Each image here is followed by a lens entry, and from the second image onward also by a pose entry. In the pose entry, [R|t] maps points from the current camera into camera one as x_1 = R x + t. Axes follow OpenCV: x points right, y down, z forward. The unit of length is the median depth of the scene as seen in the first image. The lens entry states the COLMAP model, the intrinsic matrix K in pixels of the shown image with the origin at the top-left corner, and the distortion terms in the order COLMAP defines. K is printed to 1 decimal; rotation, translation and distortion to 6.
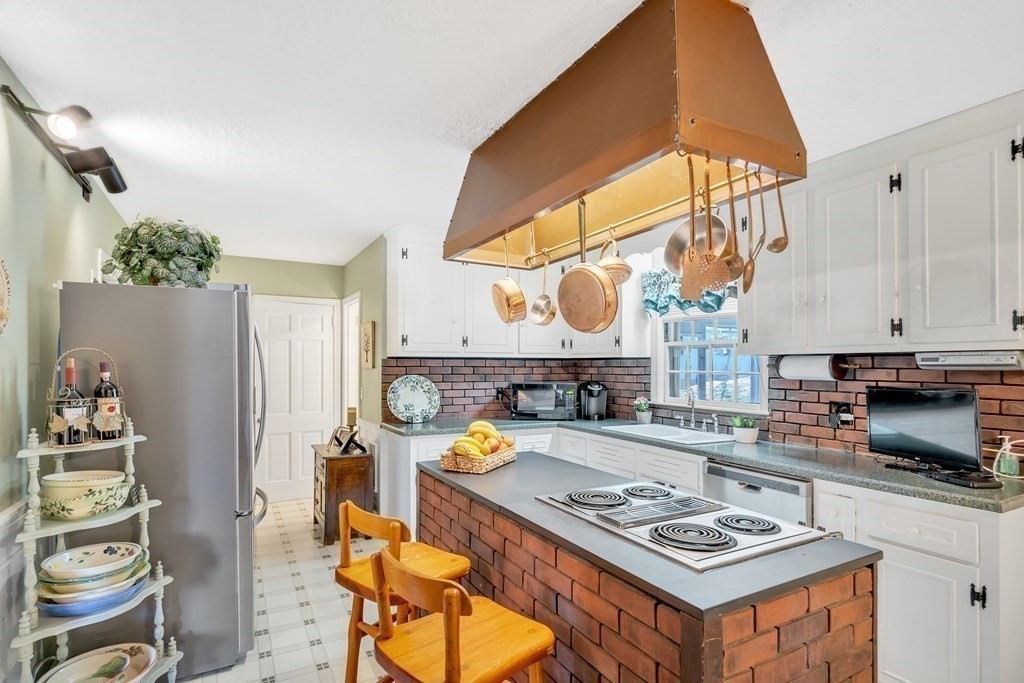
lens RADIAL K [[512.7, 0, 510.2], [0, 512.7, 362.7], [0, 0, 1]] dist [0.000199, -0.000690]
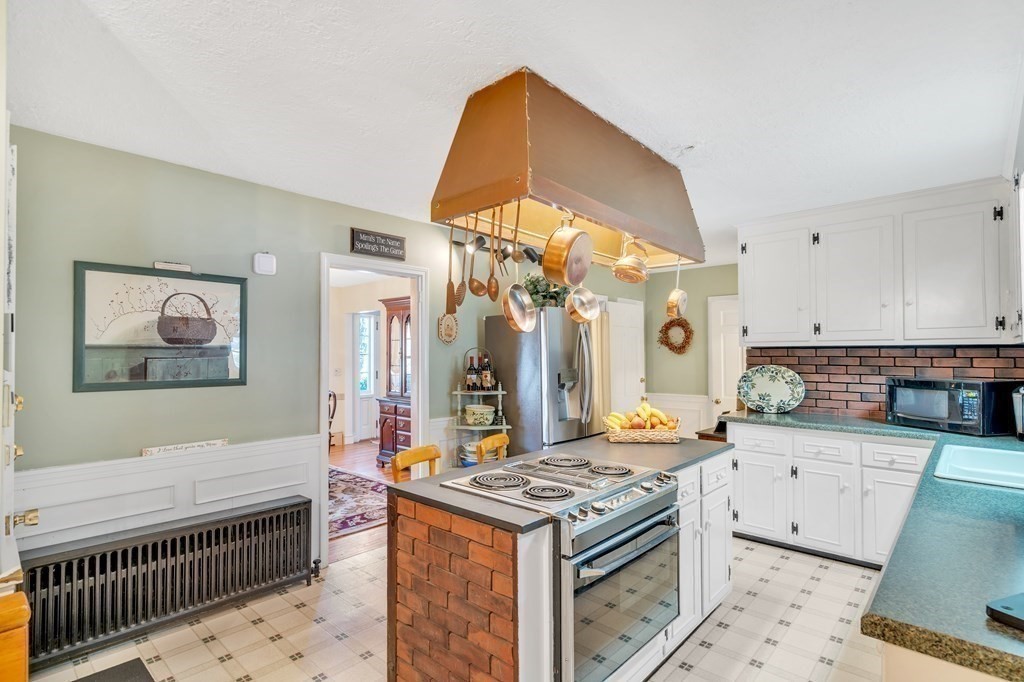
lens RADIAL K [[512.7, 0, 520.8], [0, 512.7, 344.3], [0, 0, 1]] dist [0.000199, -0.000690]
pose [[0.331985, -0.018028, -0.943112, 0.587291], [0.005244, 0.999837, -0.017266, -0.001317], [0.943270, 0.000786, 0.332025, 0.208716]]
